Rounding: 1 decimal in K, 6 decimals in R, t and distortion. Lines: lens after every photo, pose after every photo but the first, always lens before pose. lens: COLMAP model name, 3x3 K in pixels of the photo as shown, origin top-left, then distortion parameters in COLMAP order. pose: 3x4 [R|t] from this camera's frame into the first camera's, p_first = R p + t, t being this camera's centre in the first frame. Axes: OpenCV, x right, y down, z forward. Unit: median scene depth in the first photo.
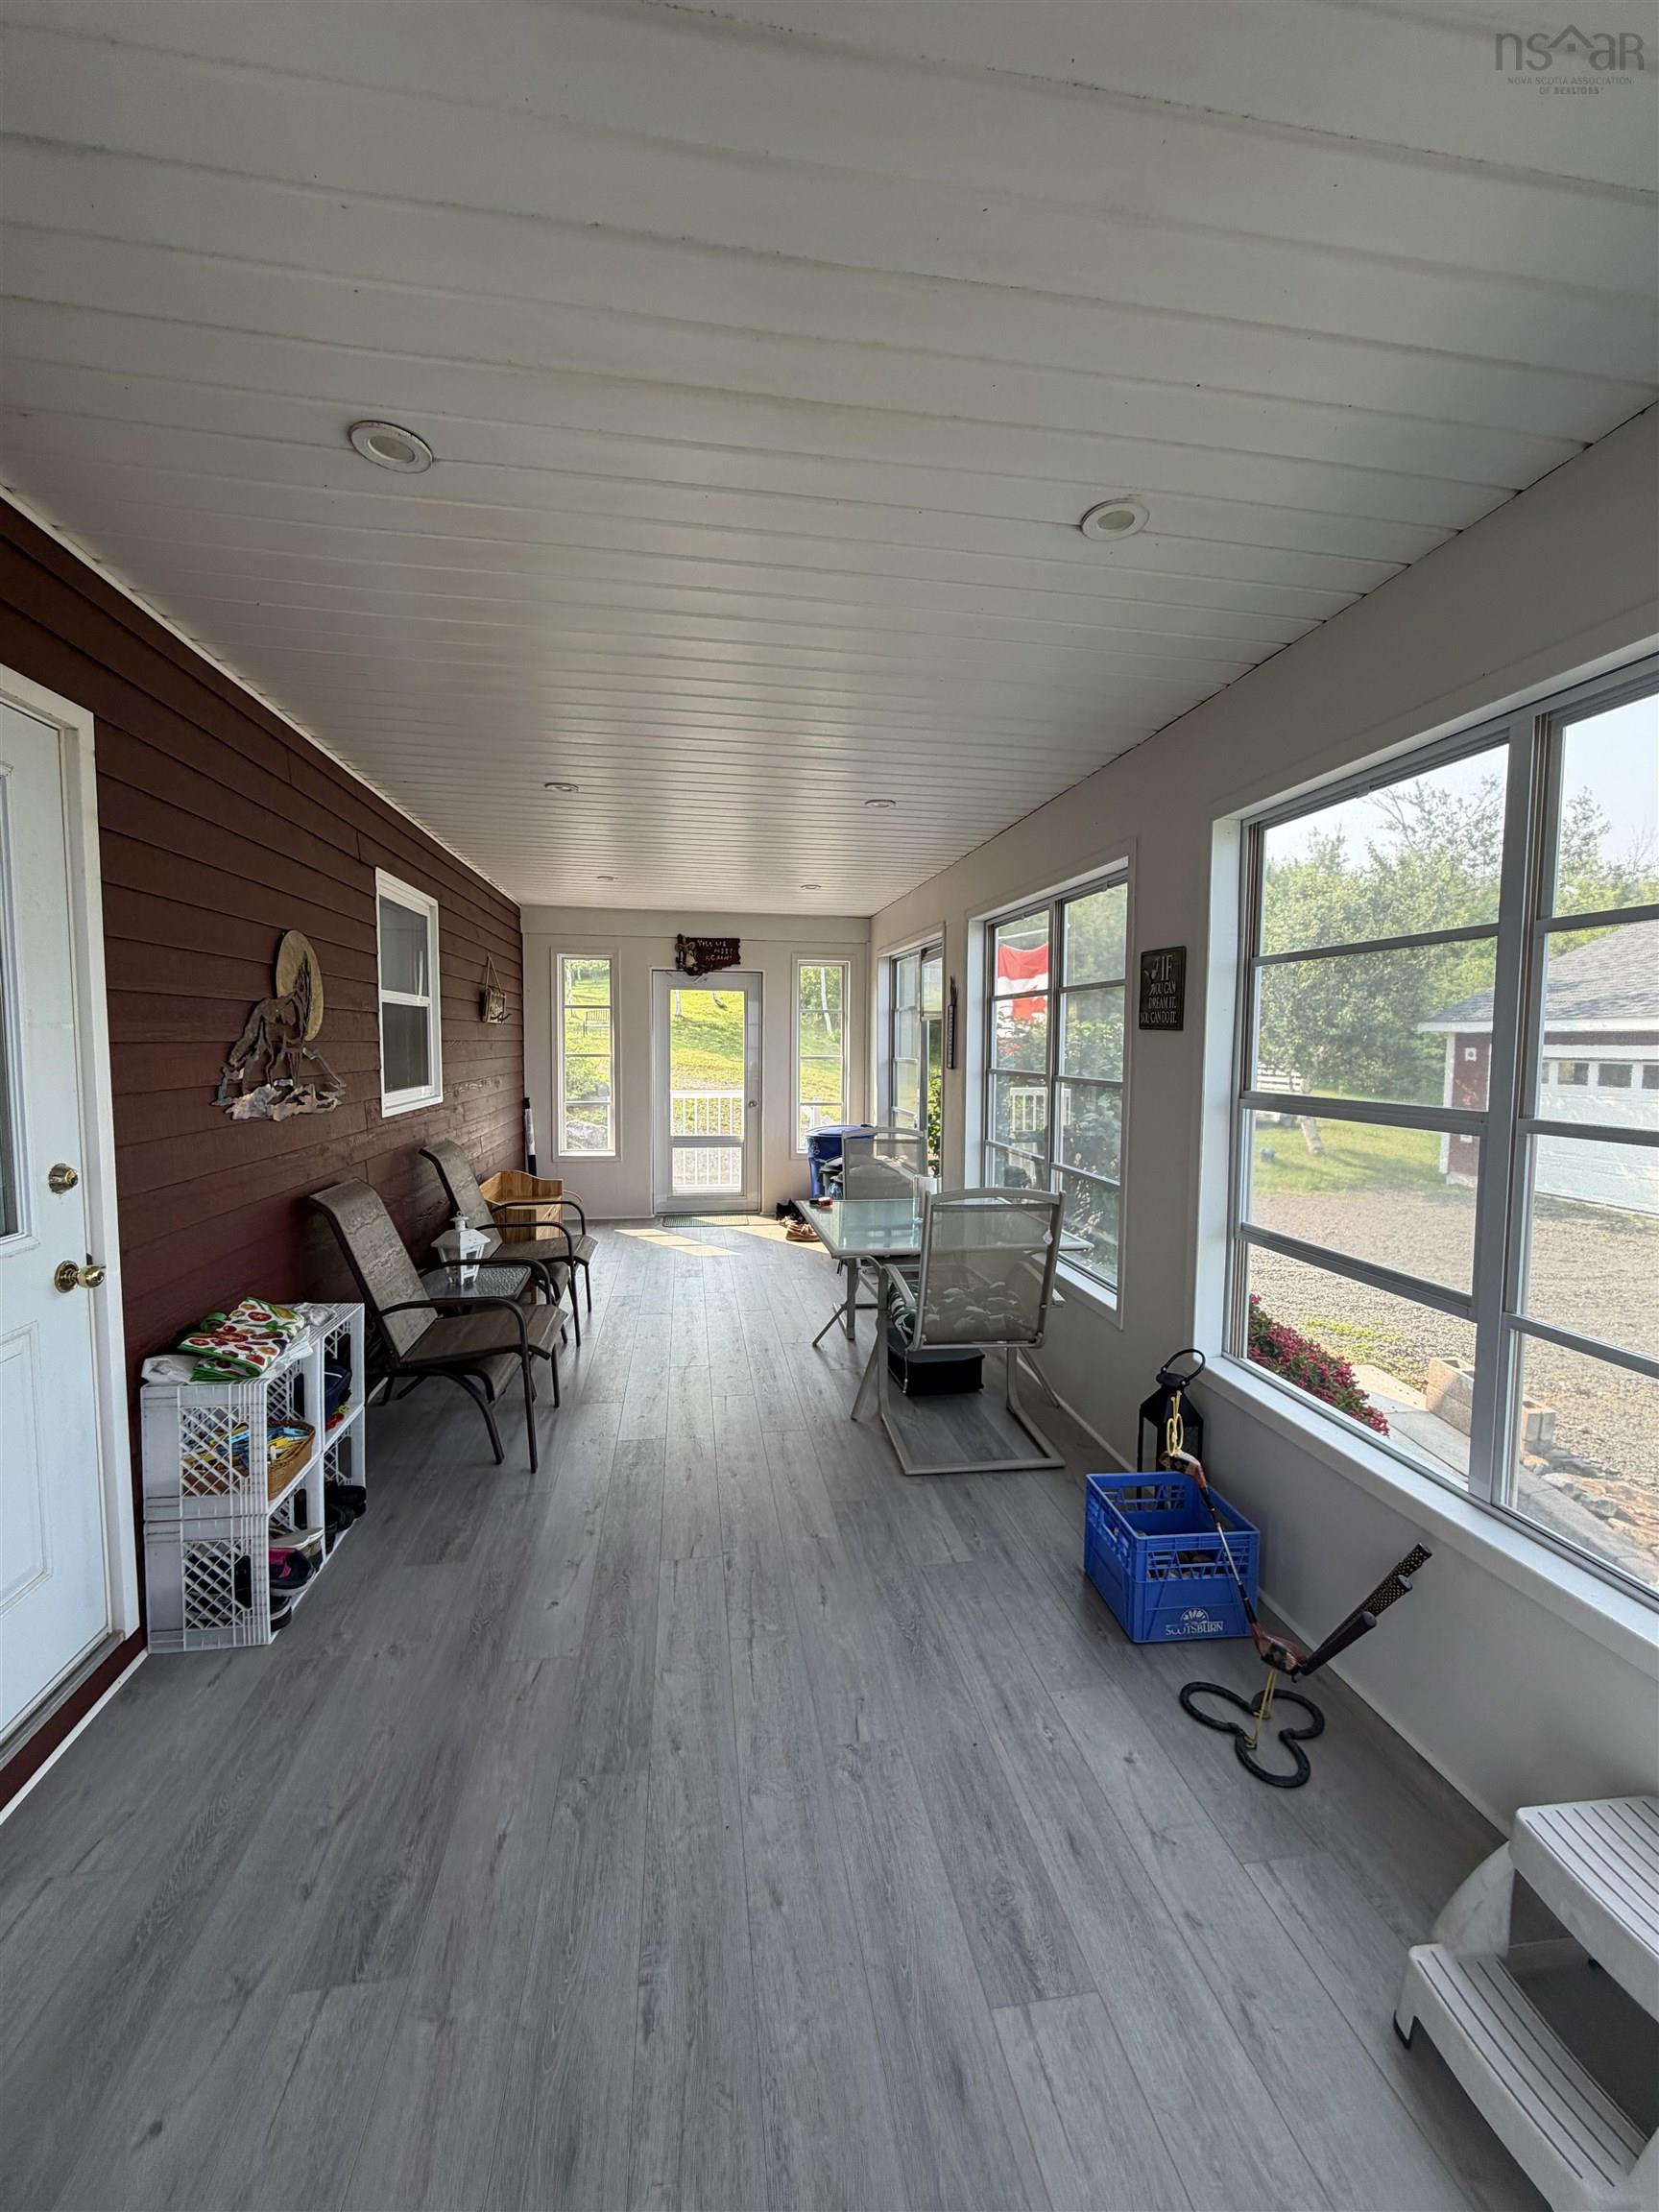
lens RADIAL K [[883.4, 0, 828.8], [0, 883.4, 1098.0], [0, 0, 1]] dist [-0.000855, 0.000261]
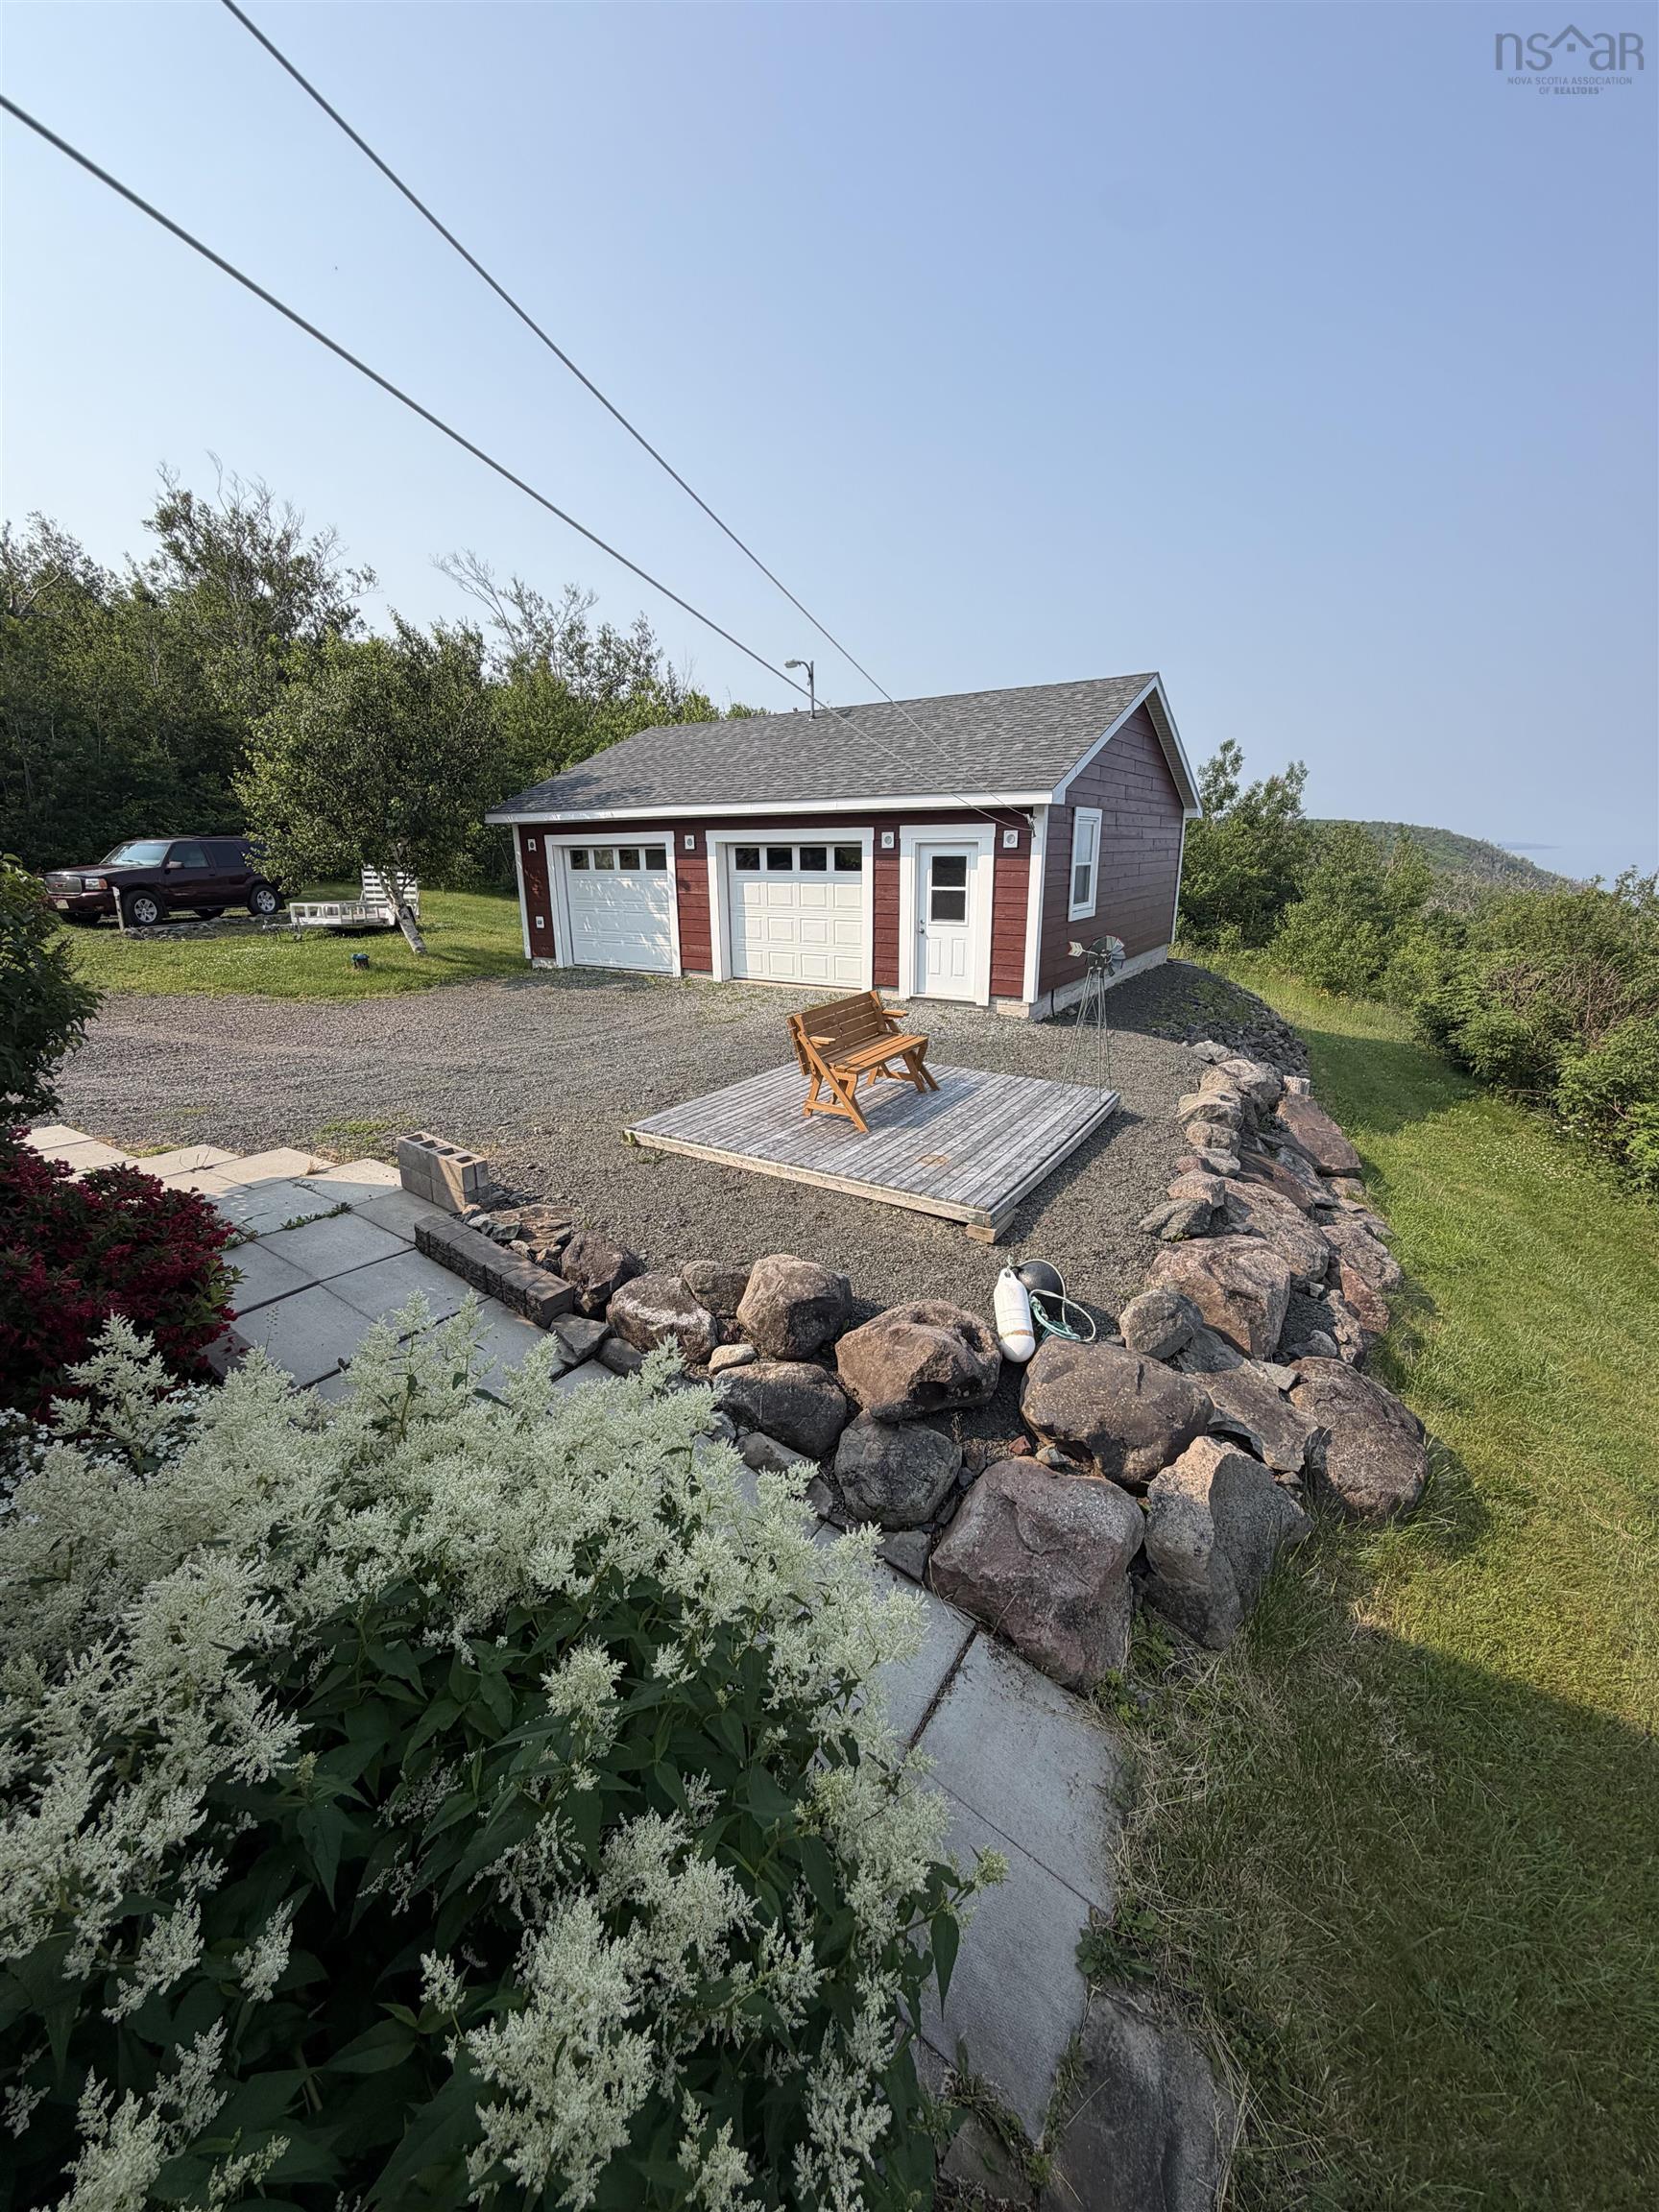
lens RADIAL K [[883.4, 0, 828.8], [0, 883.4, 1098.0], [0, 0, 1]] dist [-0.000855, 0.000261]
pose [[0.656523, -0.222451, 0.720759, 0.123936], [0.068349, 0.969139, 0.236851, 0.019858], [-0.751203, -0.106235, 0.651466, -0.005927]]
